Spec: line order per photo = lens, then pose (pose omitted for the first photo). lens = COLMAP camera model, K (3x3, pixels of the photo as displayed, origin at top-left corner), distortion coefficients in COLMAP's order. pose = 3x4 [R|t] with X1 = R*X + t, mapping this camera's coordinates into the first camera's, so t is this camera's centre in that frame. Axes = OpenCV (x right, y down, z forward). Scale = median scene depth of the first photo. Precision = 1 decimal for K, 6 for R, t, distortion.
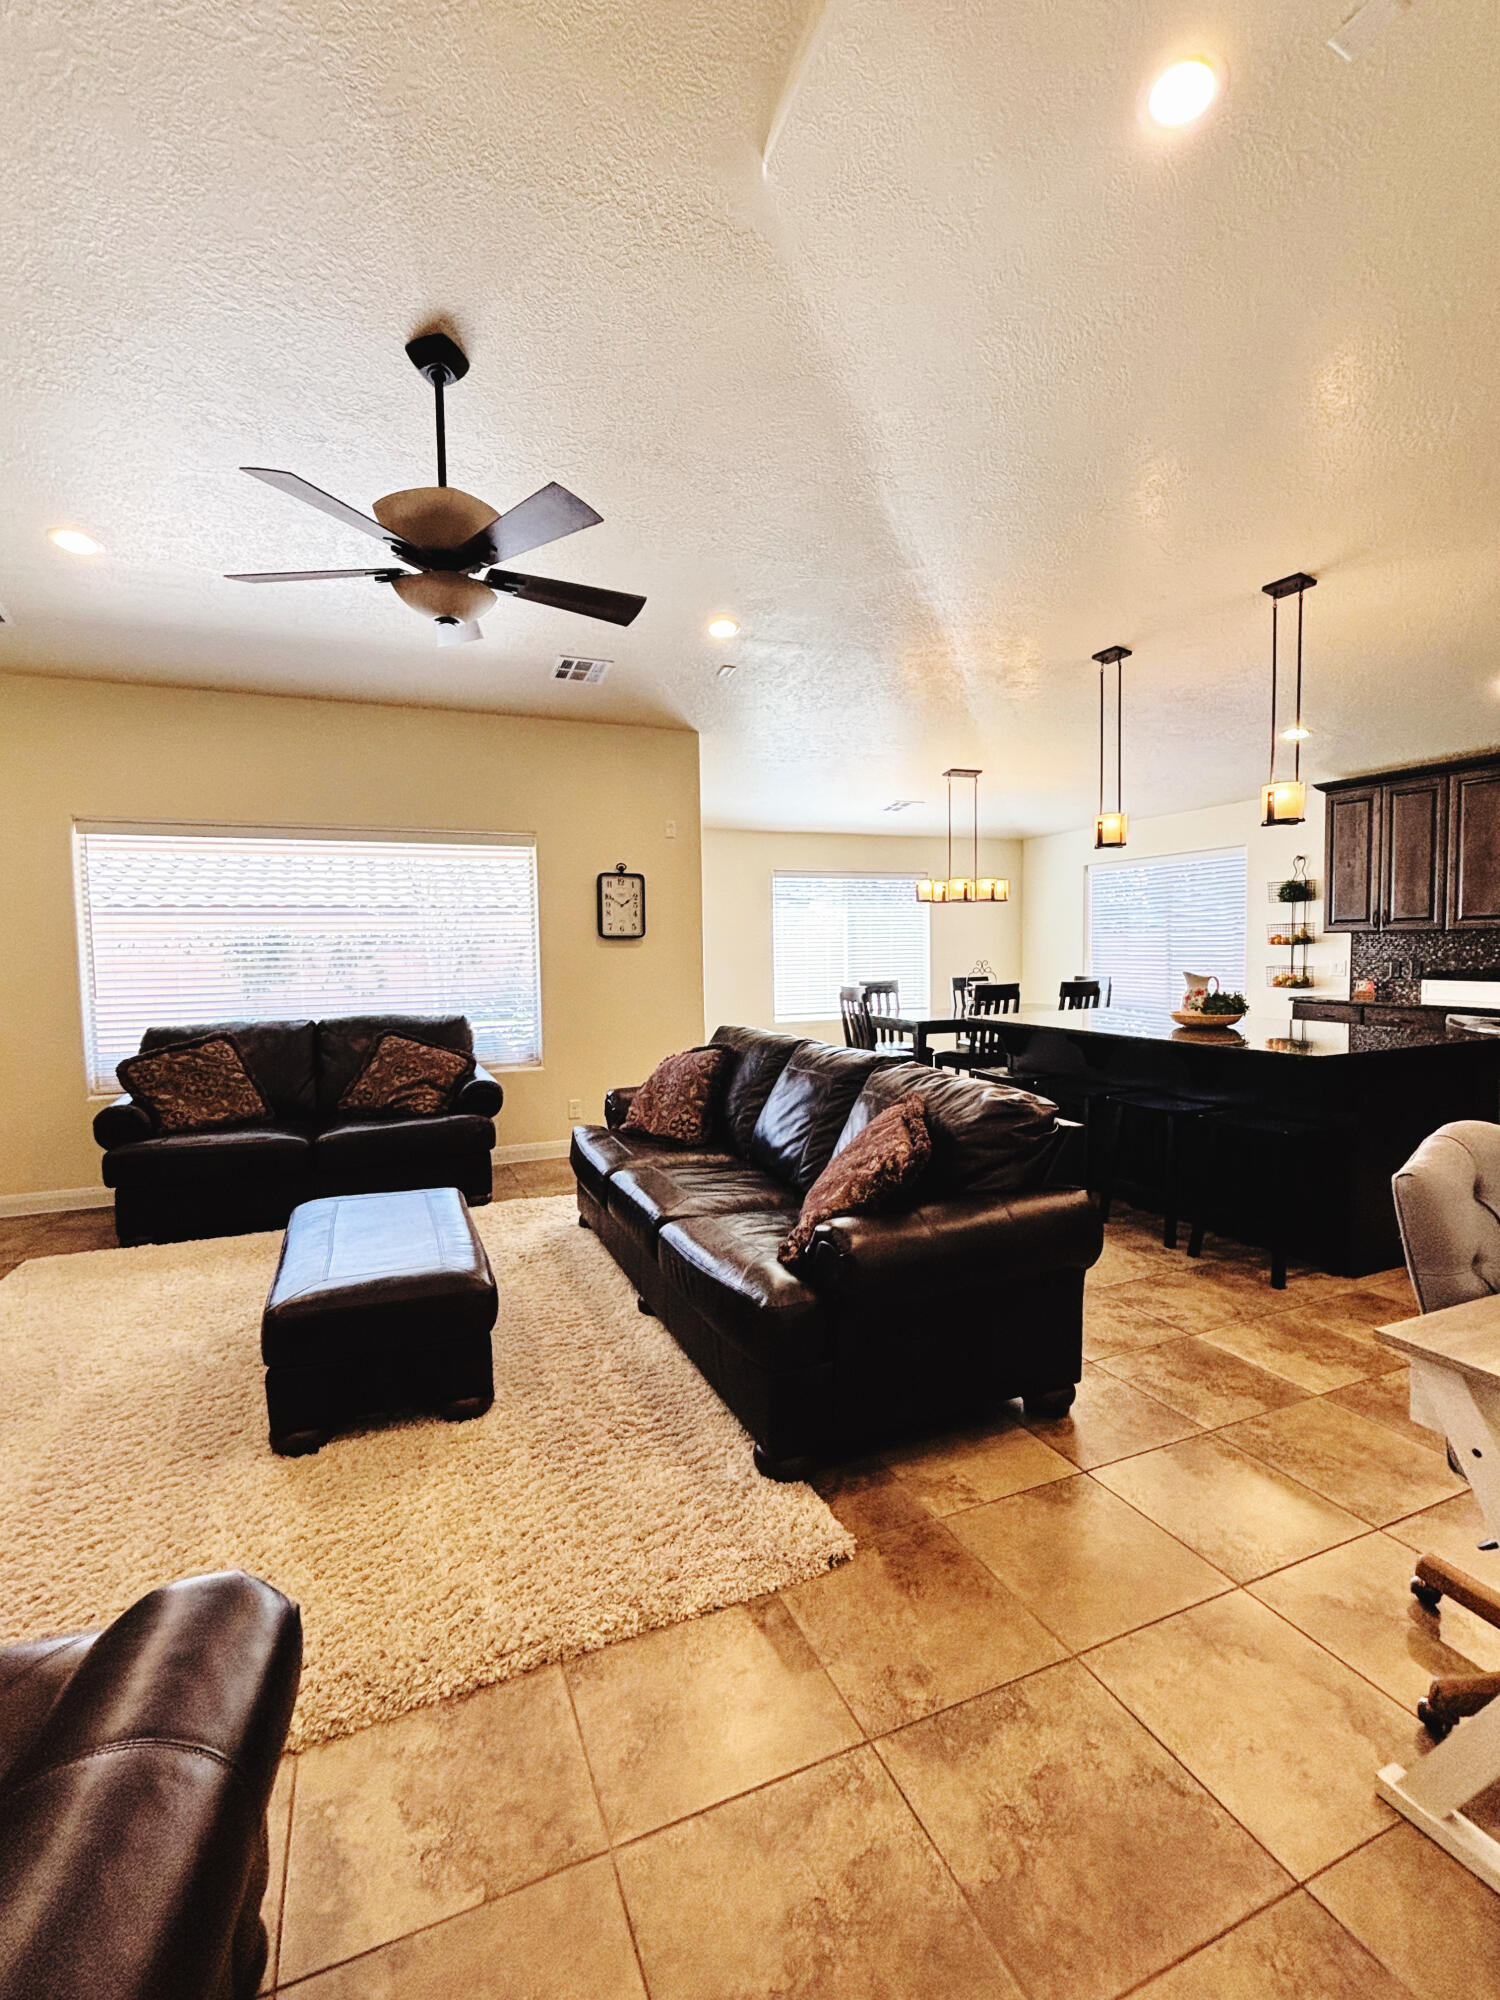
lens RADIAL K [[915.3, 0, 750.0], [0, 915.3, 1000.0], [0, 0, 1]] dist [0.017708, -0.021808]
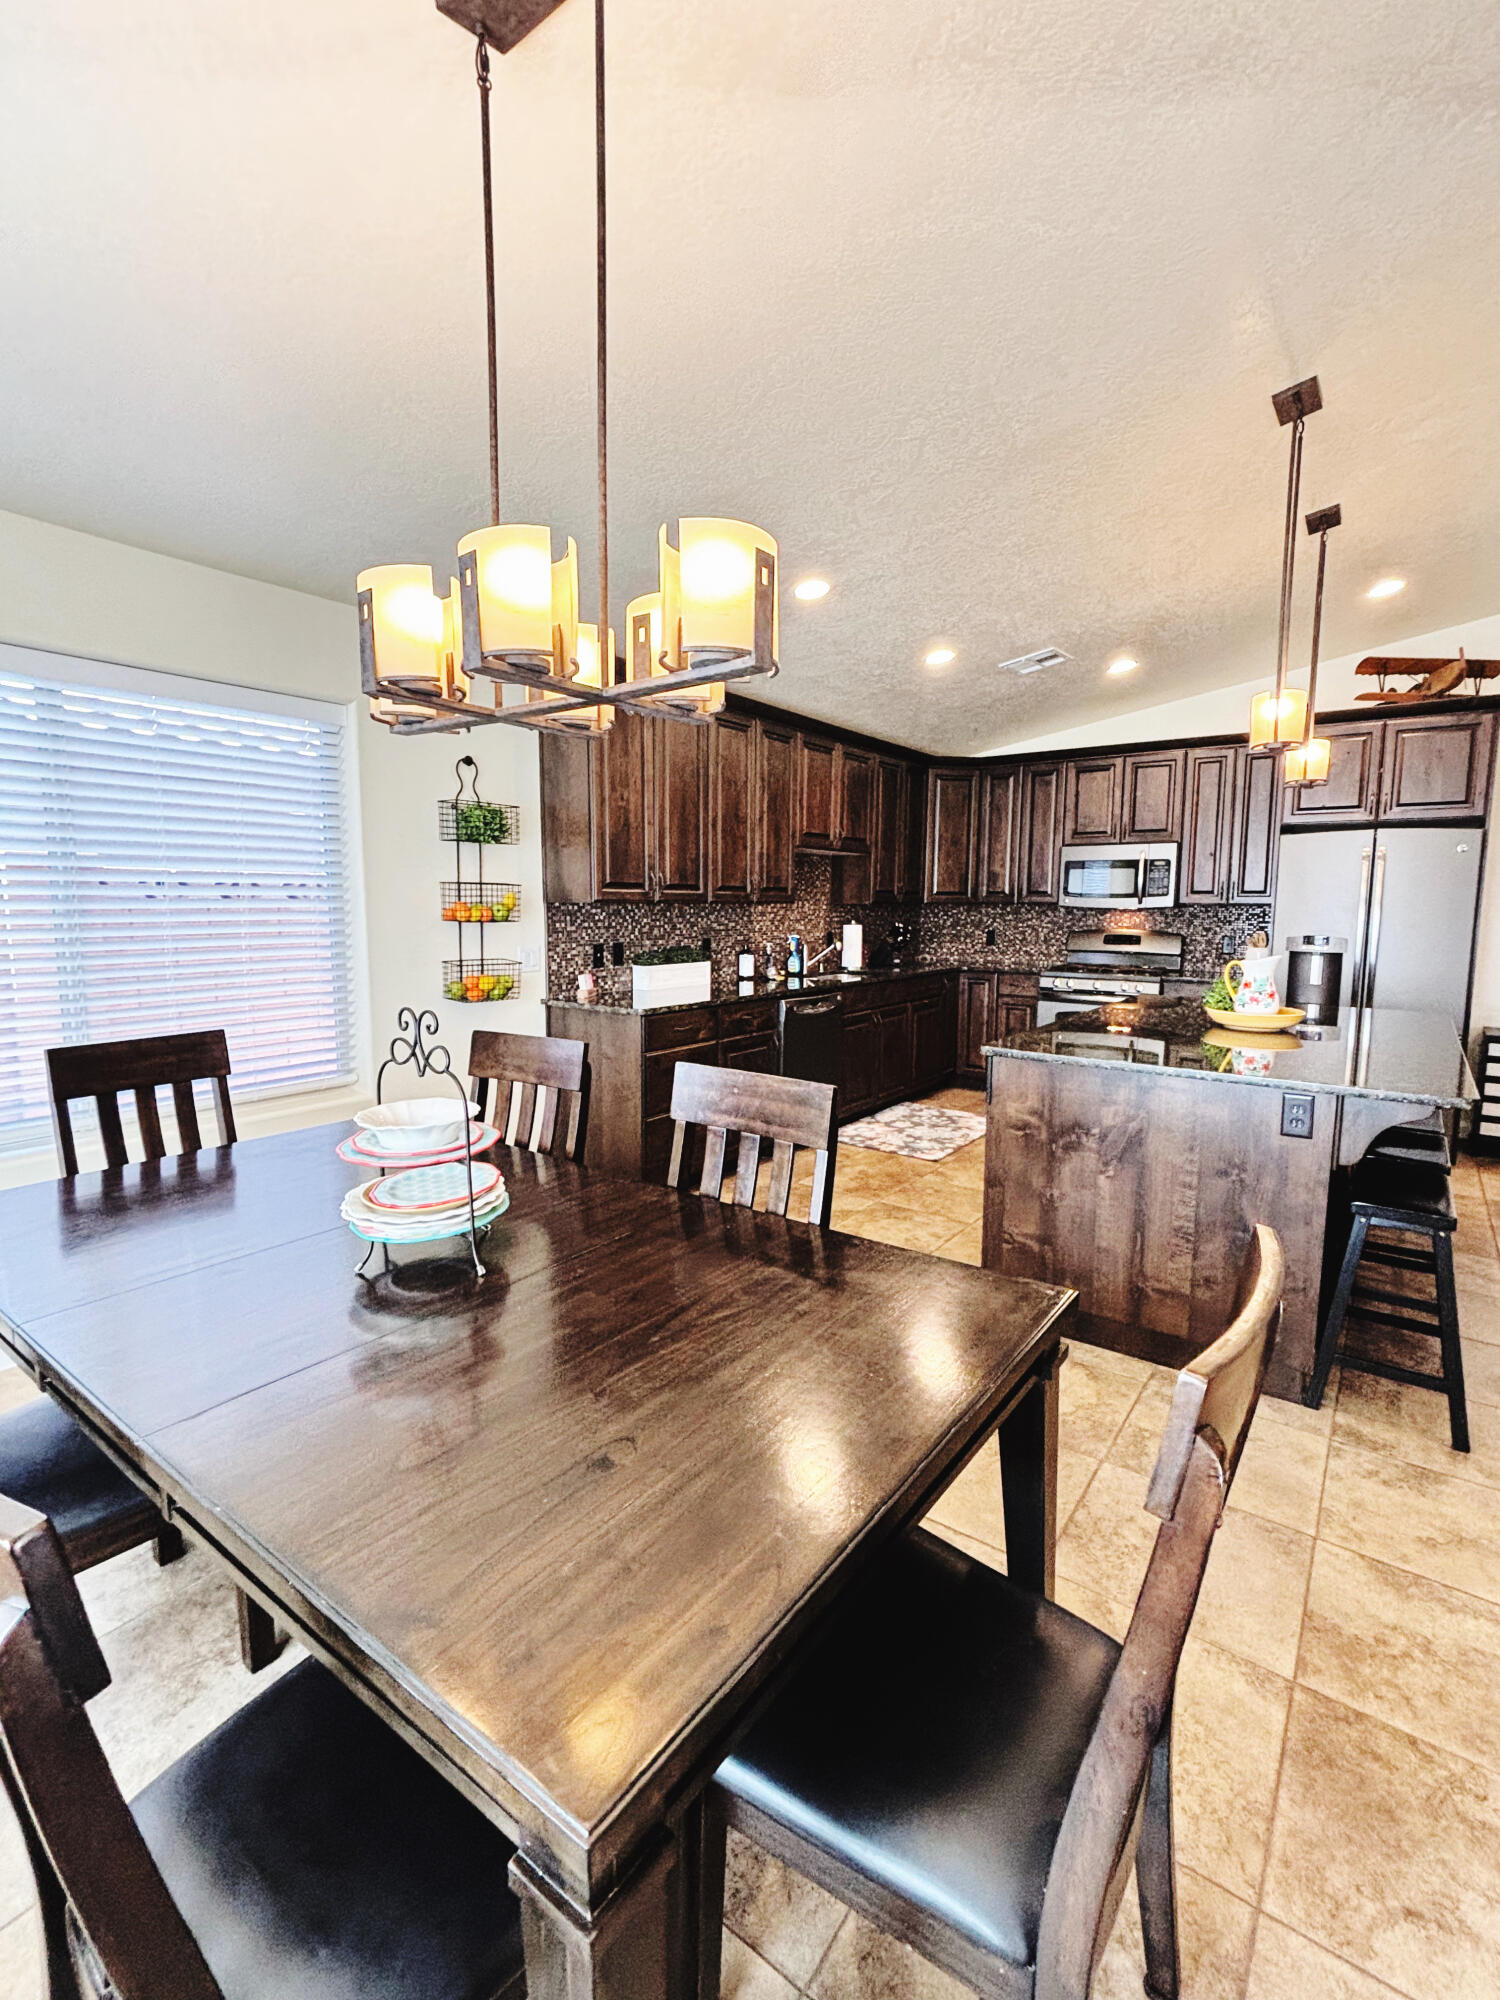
lens RADIAL K [[888.0, 0, 755.6], [0, 888.0, 1001.0], [0, 0, 1]] dist [-0.015410, -0.000112]
pose [[-0.502713, -0.078712, 0.860862, 0.054400], [0.060601, 0.990187, 0.125925, -0.078072], [-0.862326, 0.115473, -0.493010, 1.263090]]
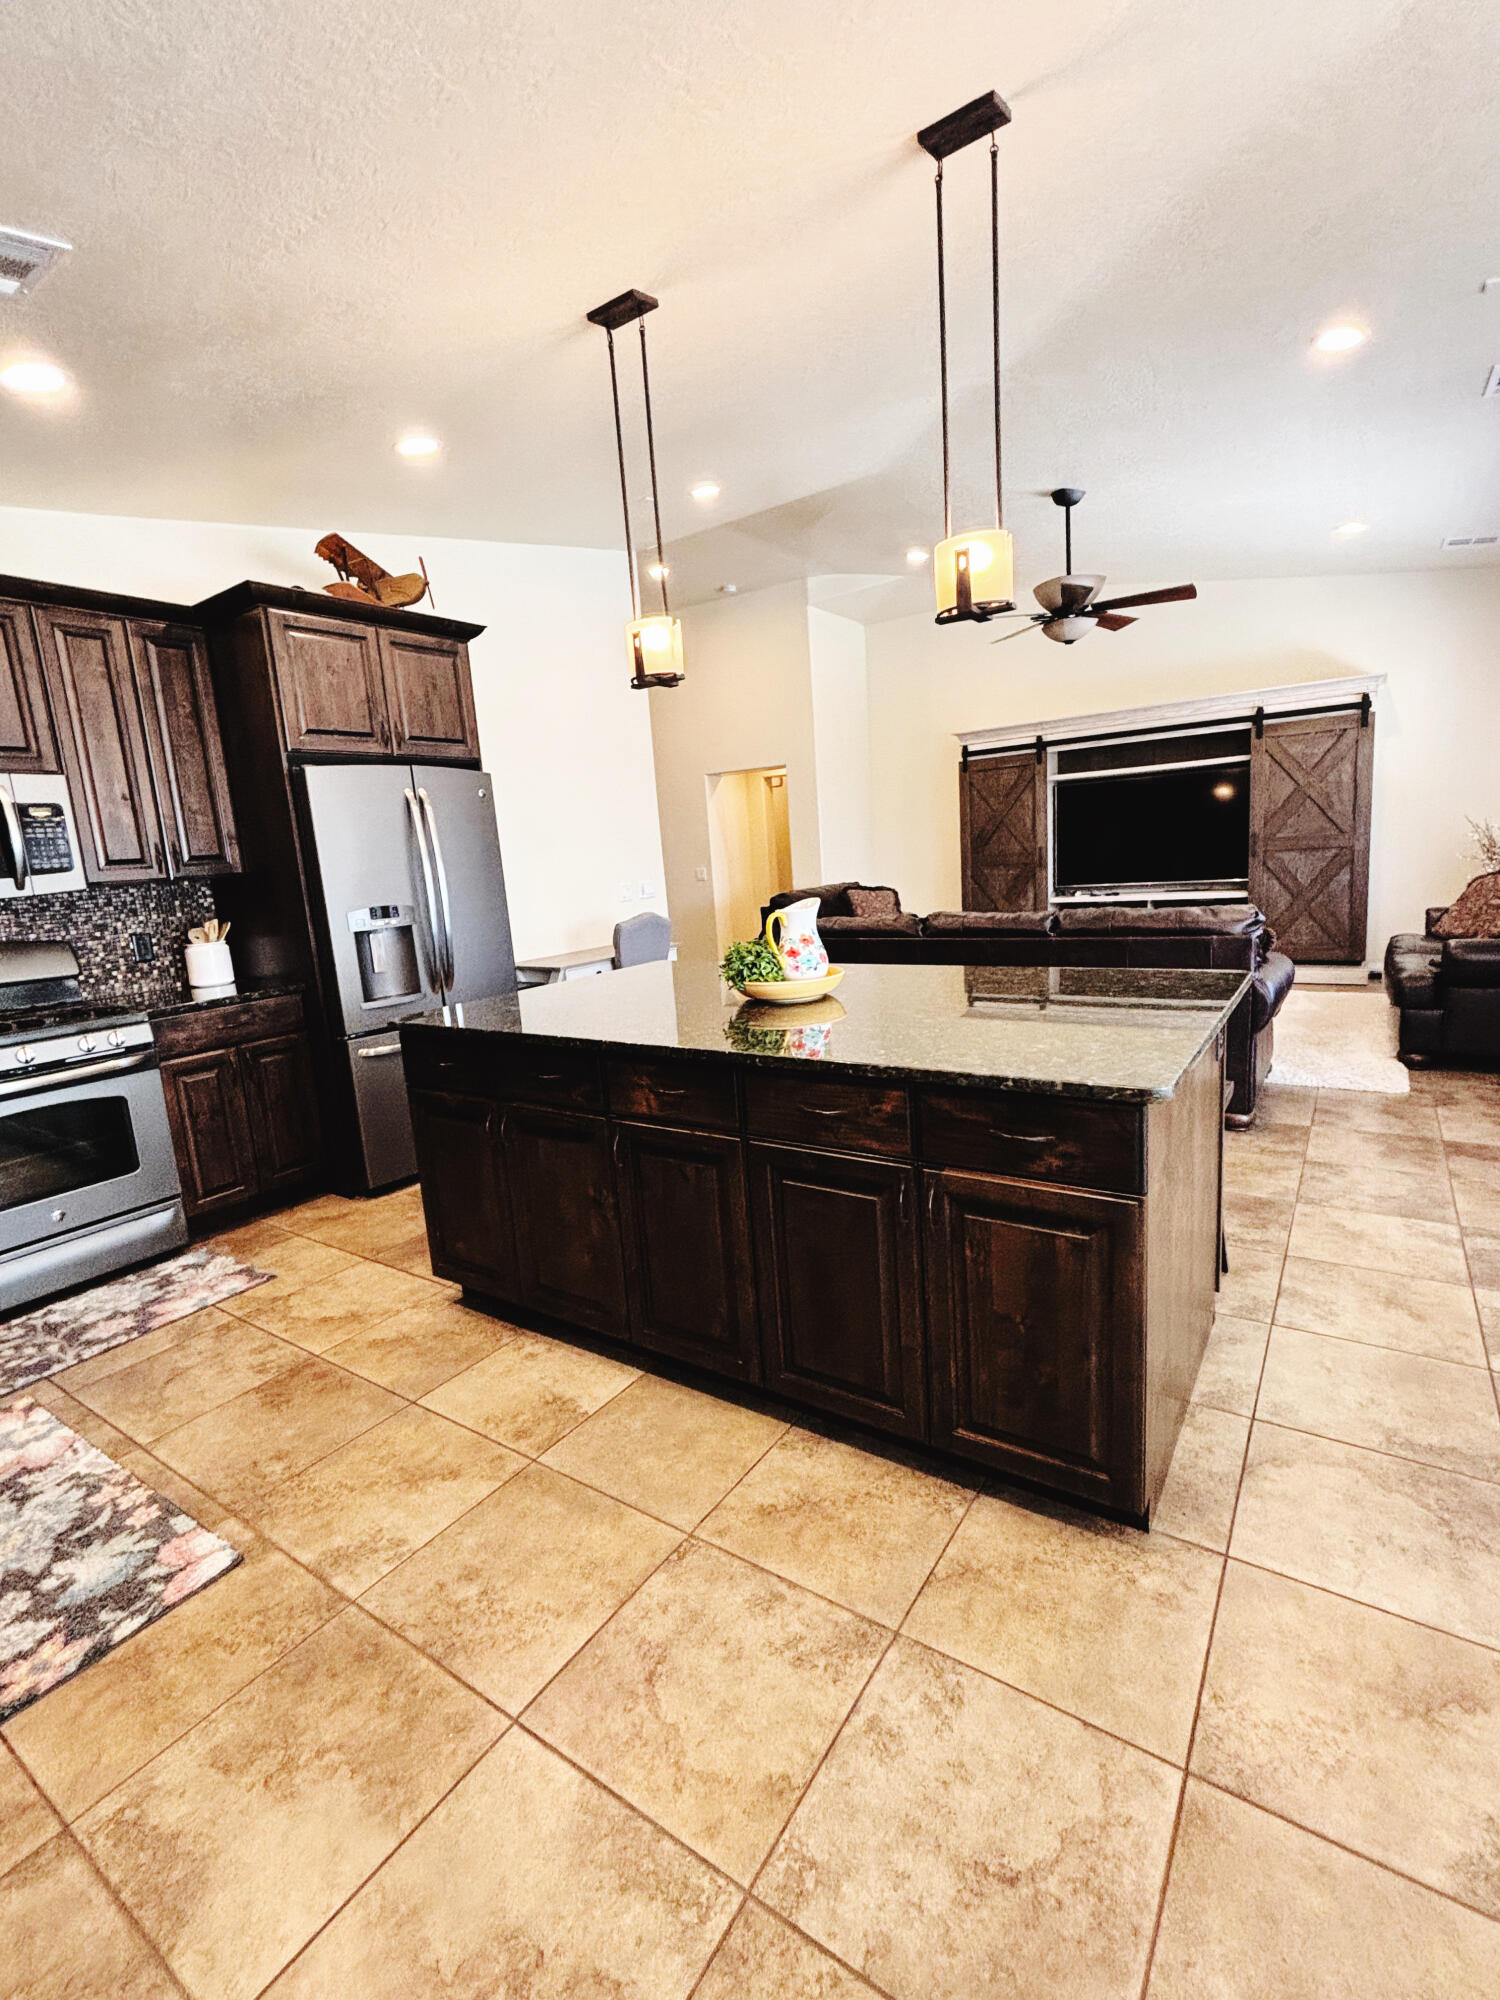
lens RADIAL K [[899.4, 0, 758.0], [0, 899.4, 1000.1], [0, 0, 1]] dist [-0.015488, 0.009918]
pose [[-0.841100, 0.167755, -0.514207, 0.591410], [0.050223, 0.970803, 0.234562, -0.073135], [0.538543, 0.171465, -0.824968, 1.072102]]
